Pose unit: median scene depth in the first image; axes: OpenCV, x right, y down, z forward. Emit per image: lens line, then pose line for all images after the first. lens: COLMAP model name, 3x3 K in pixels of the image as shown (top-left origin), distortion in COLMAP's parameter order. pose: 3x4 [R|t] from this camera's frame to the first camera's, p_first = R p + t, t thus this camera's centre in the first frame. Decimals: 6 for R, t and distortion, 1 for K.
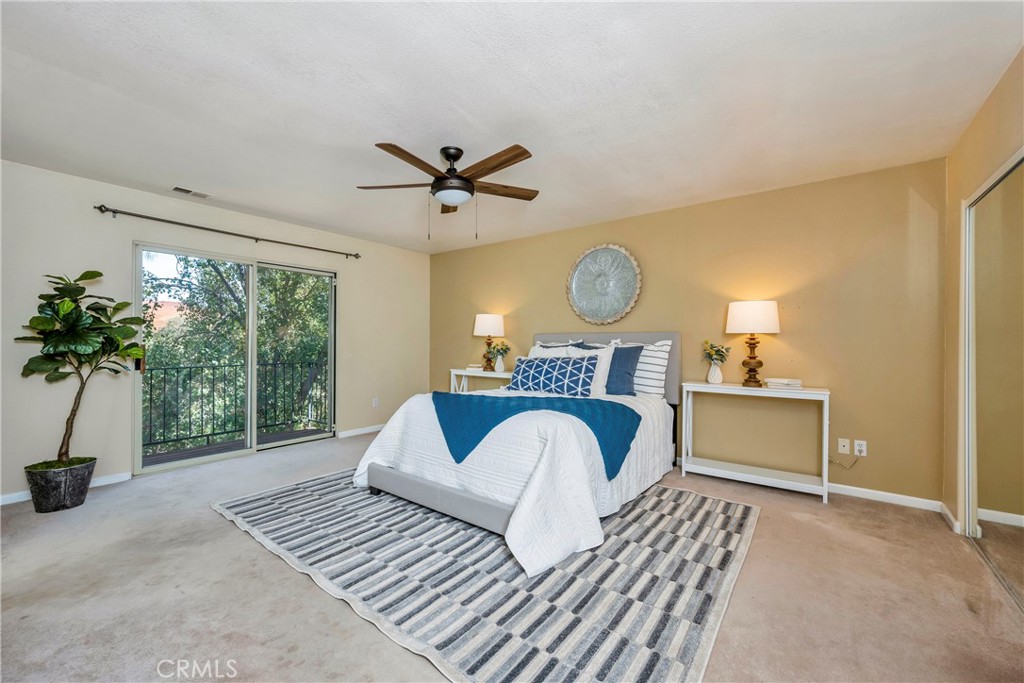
lens RADIAL K [[404.5, 0, 512.0], [0, 404.5, 341.5], [0, 0, 1]] dist [0.000318, -0.000122]
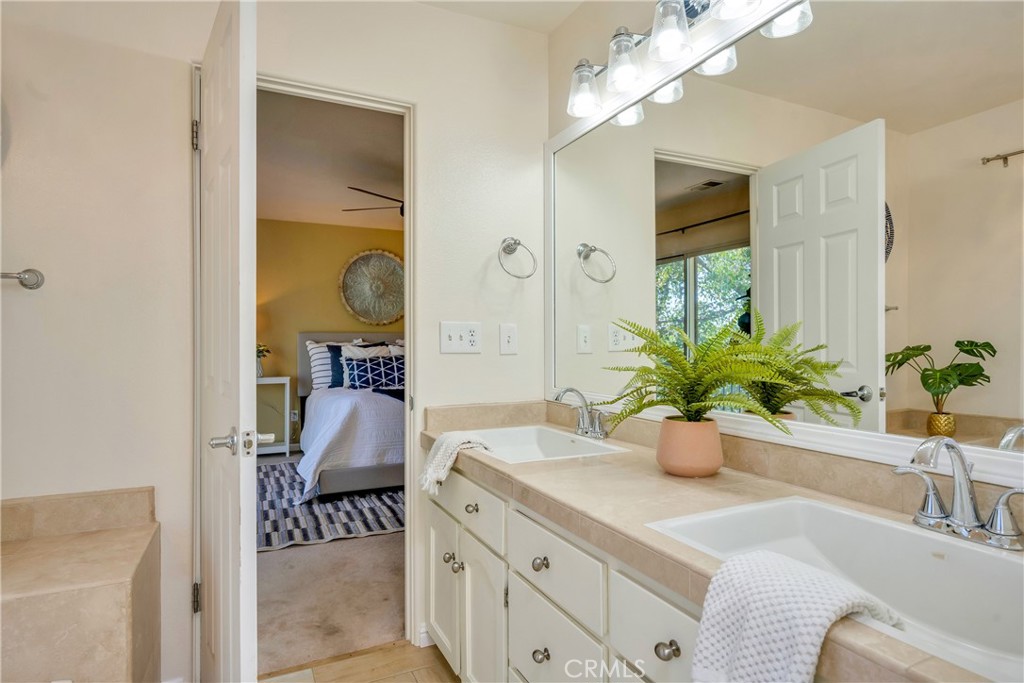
lens RADIAL K [[562.5, 0, 512.0], [0, 562.5, 341.5], [0, 0, 1]] dist [-0.000858, -0.000063]
pose [[0.455218, -0.003382, 0.890373, -1.383393], [0.002395, 0.999994, 0.002574, -0.002451], [-0.890377, 0.000961, 0.455224, 0.012724]]
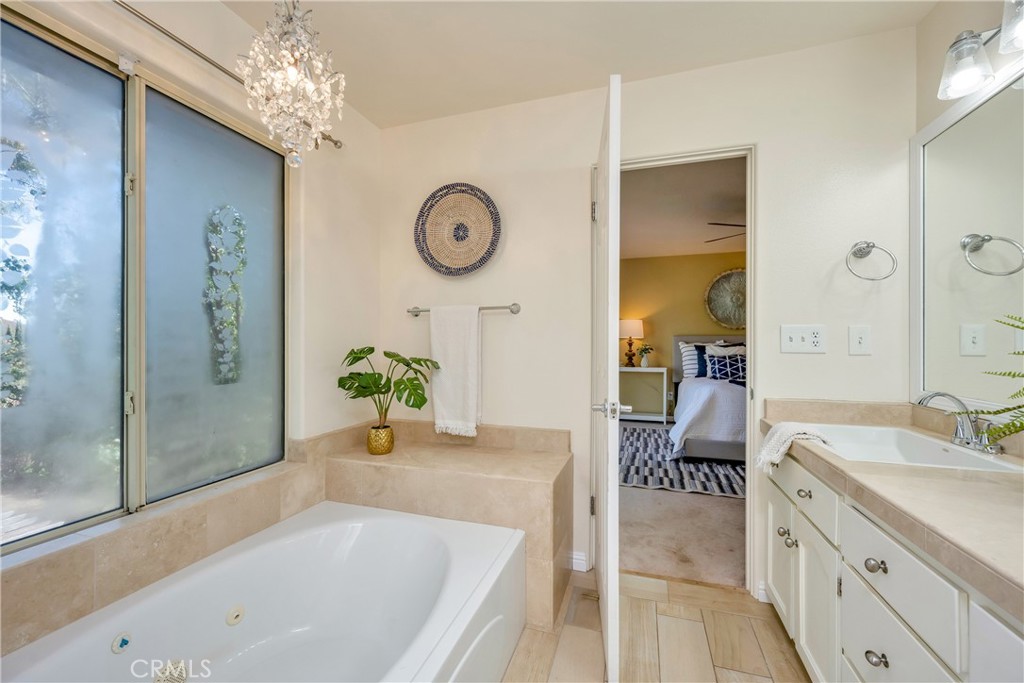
lens RADIAL K [[404.5, 0, 512.0], [0, 404.5, 341.5], [0, 0, 1]] dist [0.000318, -0.000122]
pose [[0.943391, -0.002331, 0.331674, -1.351999], [0.003123, 0.999993, -0.001855, -0.002379], [-0.331667, 0.002786, 0.943392, -0.011151]]
